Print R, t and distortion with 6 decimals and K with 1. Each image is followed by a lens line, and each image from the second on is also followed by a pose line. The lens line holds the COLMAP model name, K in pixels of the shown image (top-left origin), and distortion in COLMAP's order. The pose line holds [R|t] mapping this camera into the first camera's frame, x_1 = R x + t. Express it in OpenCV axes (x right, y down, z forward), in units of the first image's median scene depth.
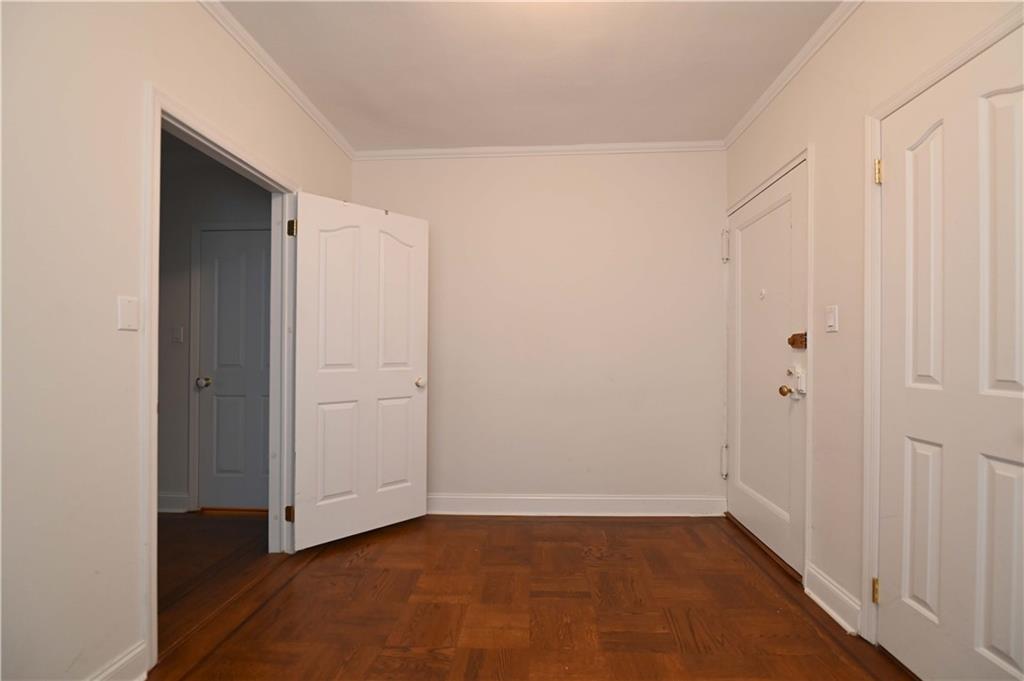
lens RADIAL K [[417.5, 0, 513.7], [0, 417.5, 352.6], [0, 0, 1]] dist [0.000084, 0.000030]
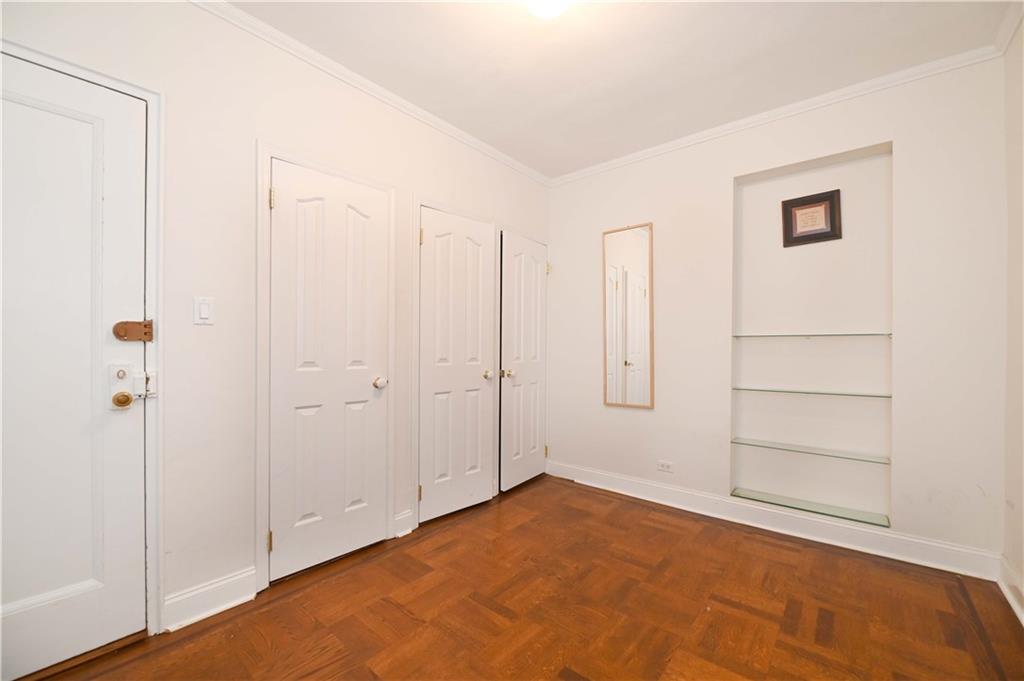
lens RADIAL K [[423.5, 0, 509.3], [0, 423.5, 352.0], [0, 0, 1]] dist [-0.010352, -0.000198]
pose [[-0.818316, -0.002113, 0.574765, -0.316002], [0.001431, 0.999983, 0.005714, 0.007478], [-0.574767, 0.005499, -0.818299, 1.216390]]
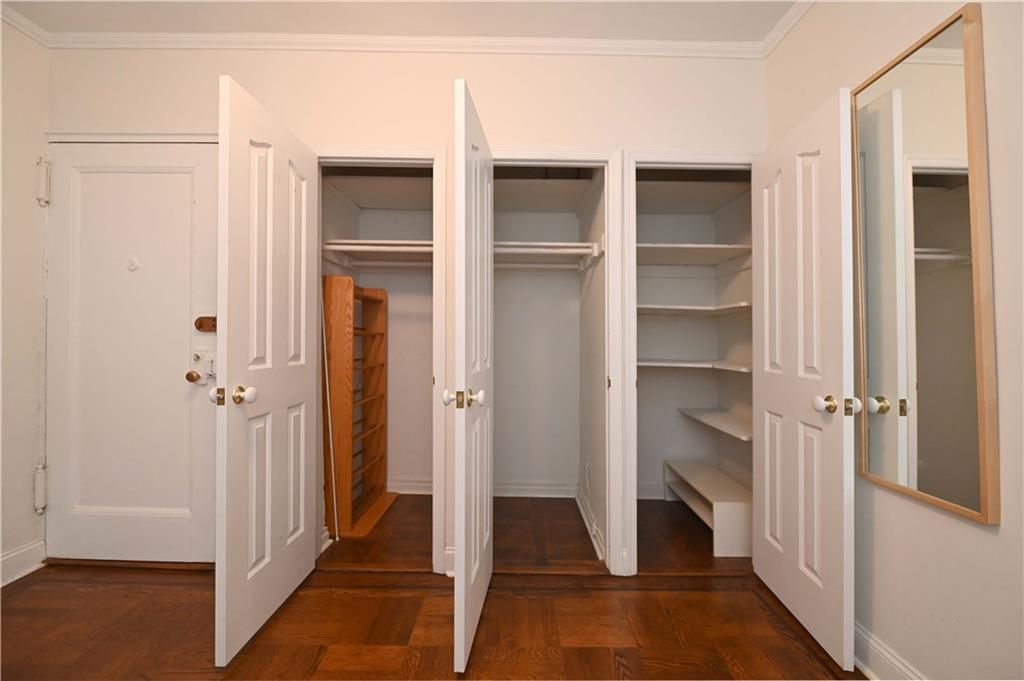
lens RADIAL K [[413.4, 0, 515.7], [0, 413.4, 335.3], [0, 0, 1]] dist [-0.008574, -0.000056]
pose [[-0.071080, 0.011652, 0.997403, -0.322512], [-0.012345, 0.999845, -0.012560, 0.001991], [-0.997394, -0.013205, -0.070925, 0.346768]]
